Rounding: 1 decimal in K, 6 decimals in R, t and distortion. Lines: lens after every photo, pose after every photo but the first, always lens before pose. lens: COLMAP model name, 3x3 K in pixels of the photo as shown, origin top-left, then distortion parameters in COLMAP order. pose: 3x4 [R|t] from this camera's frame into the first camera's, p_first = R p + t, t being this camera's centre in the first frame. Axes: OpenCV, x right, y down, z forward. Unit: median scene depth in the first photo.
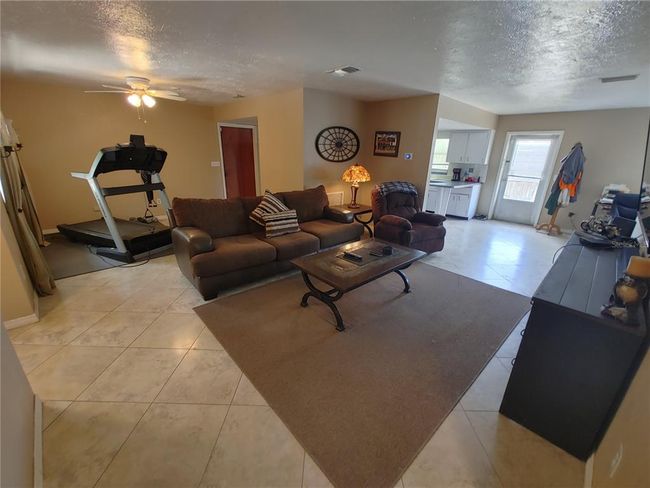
lens RADIAL K [[273.3, 0, 325.0], [0, 273.3, 244.0], [0, 0, 1]] dist [0.000610, 0.000155]
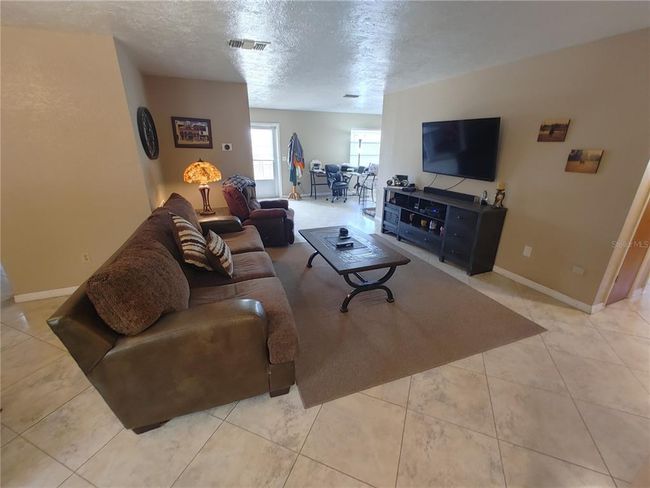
lens RADIAL K [[280.7, 0, 325.0], [0, 280.7, 244.0], [0, 0, 1]] dist [-0.002371, -0.000282]
pose [[0.367254, -0.338493, 0.866341, -0.489638], [0.306968, 0.923350, 0.230639, -0.131538], [-0.878006, 0.181236, 0.443011, 0.339713]]
